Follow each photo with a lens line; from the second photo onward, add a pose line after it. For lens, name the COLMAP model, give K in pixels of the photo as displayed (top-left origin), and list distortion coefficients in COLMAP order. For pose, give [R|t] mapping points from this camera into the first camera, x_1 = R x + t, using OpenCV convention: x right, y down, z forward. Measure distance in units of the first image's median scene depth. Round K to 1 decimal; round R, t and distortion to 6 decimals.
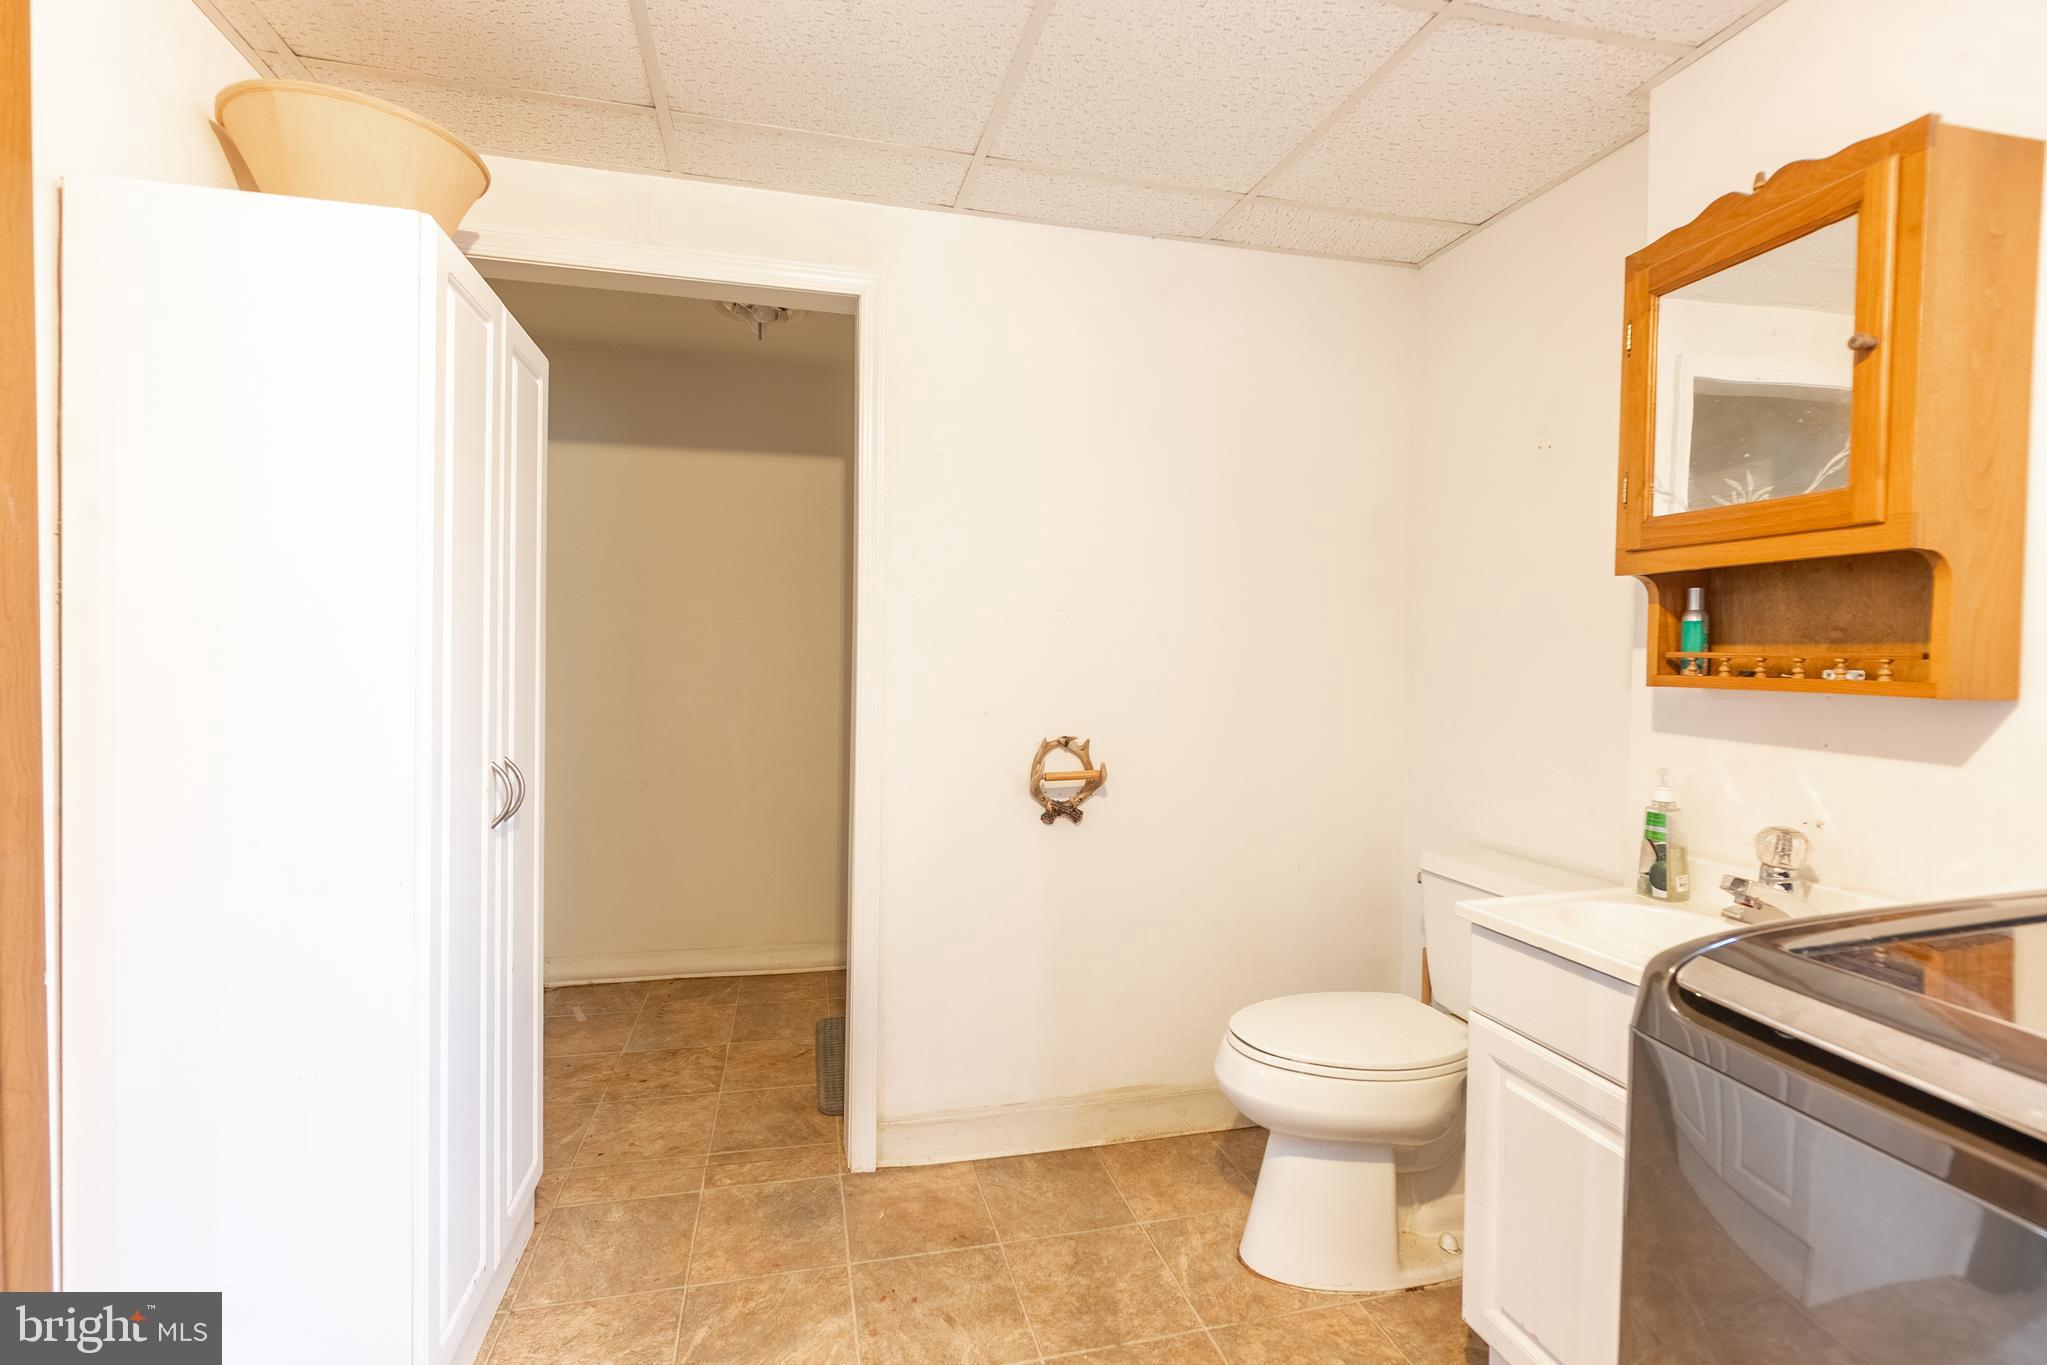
lens RADIAL K [[893.6, 0, 999.6], [0, 893.6, 675.4], [0, 0, 1]] dist [-0.003551, -0.000784]
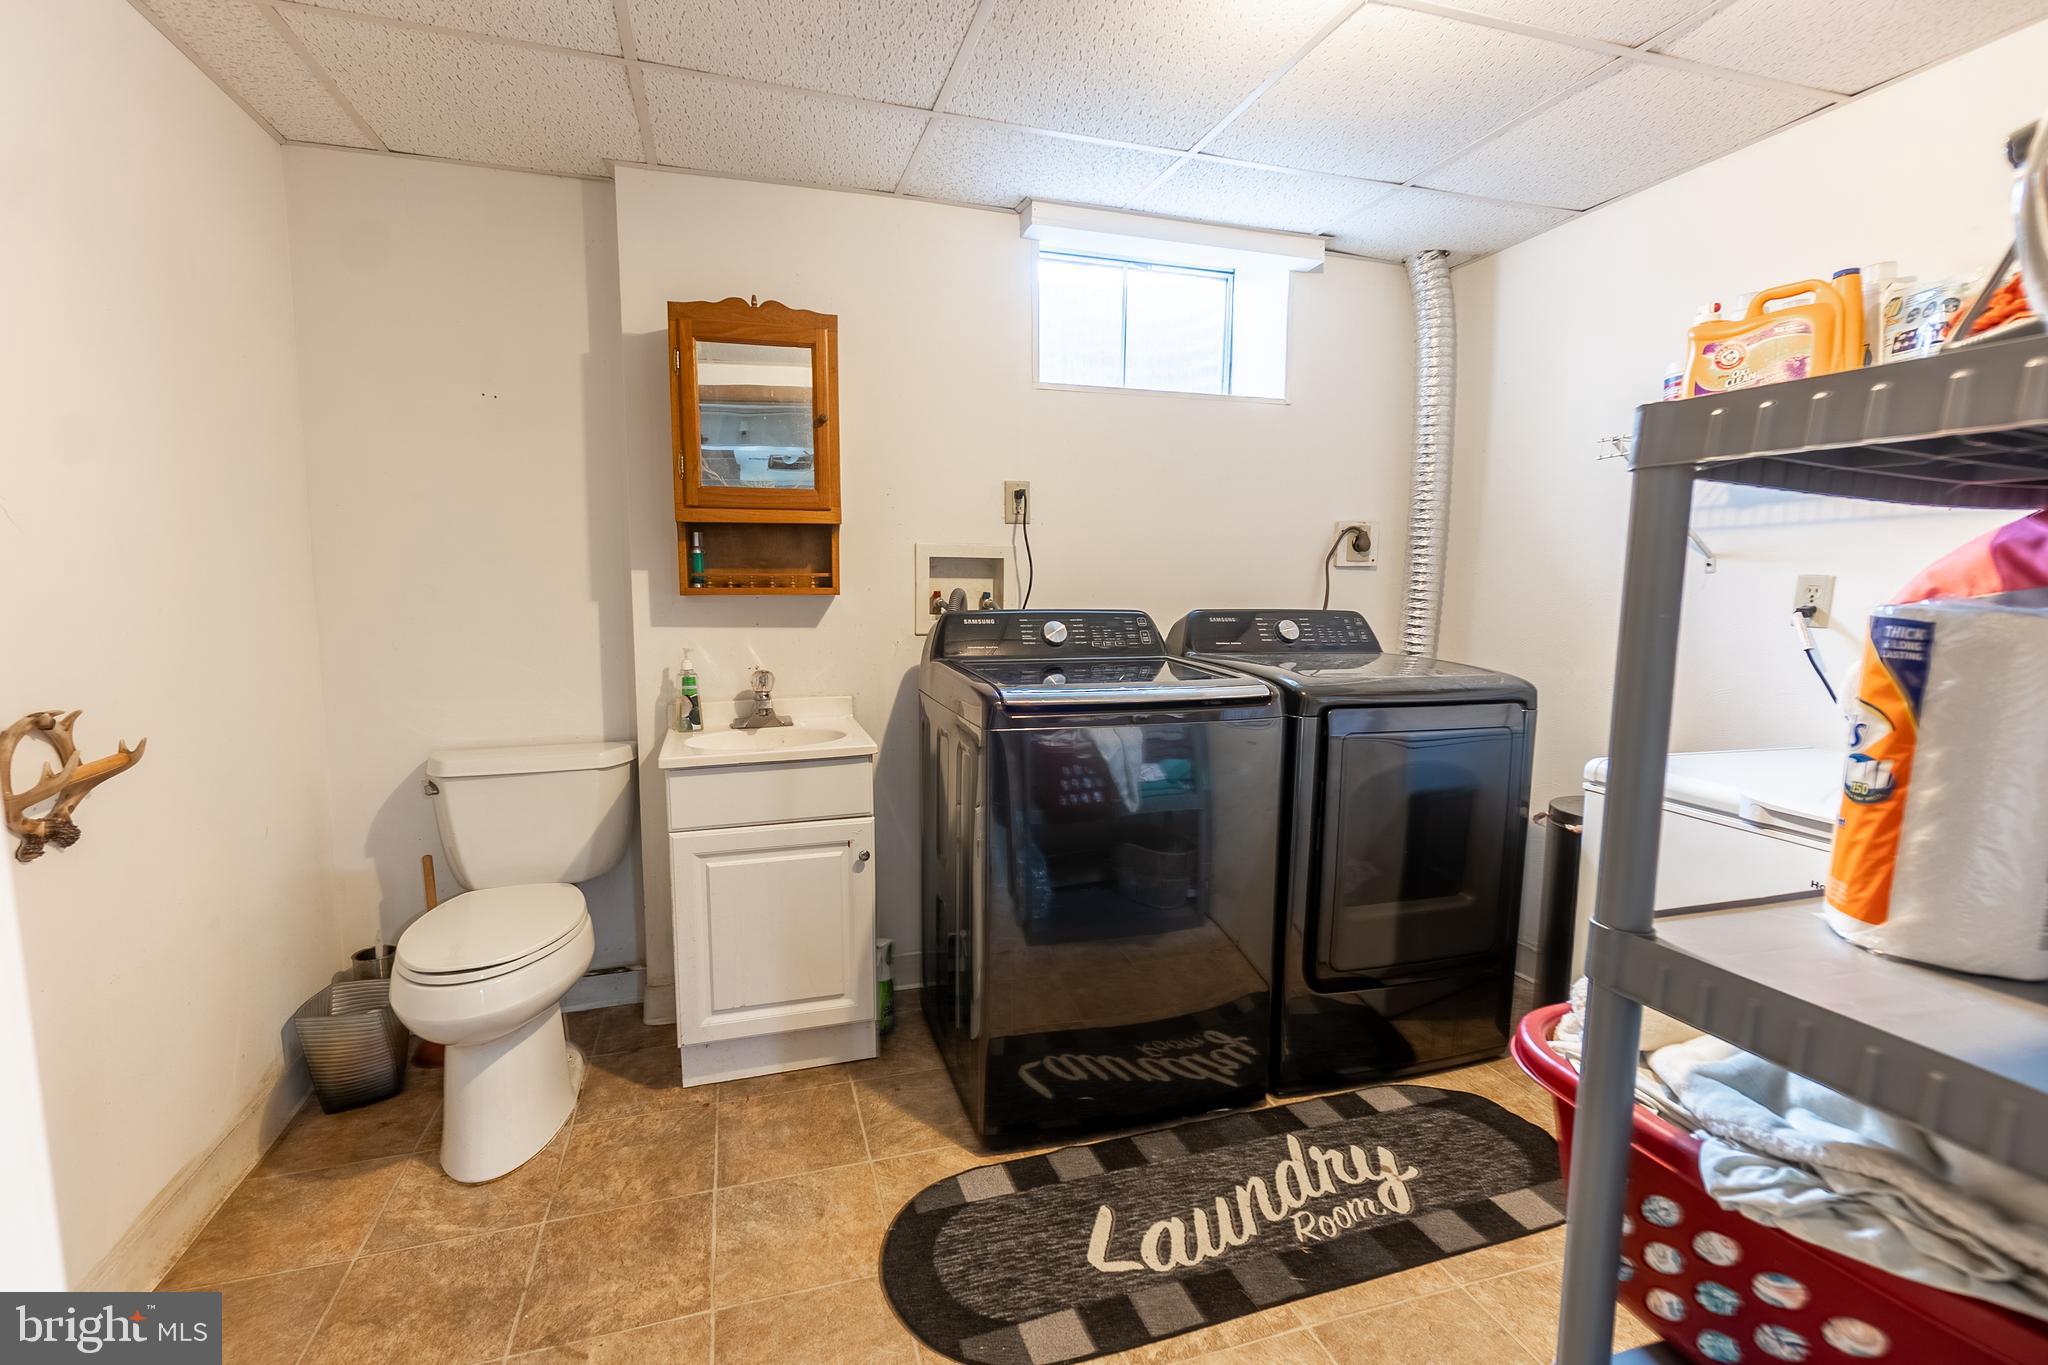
lens RADIAL K [[894.0, 0, 1000.1], [0, 894.0, 675.4], [0, 0, 1]] dist [-0.003551, -0.000784]
pose [[-0.064893, -0.117234, 0.990982, -0.842031], [0.024430, 0.992591, 0.119024, -0.020327], [-0.997593, 0.031934, -0.061548, 0.555562]]
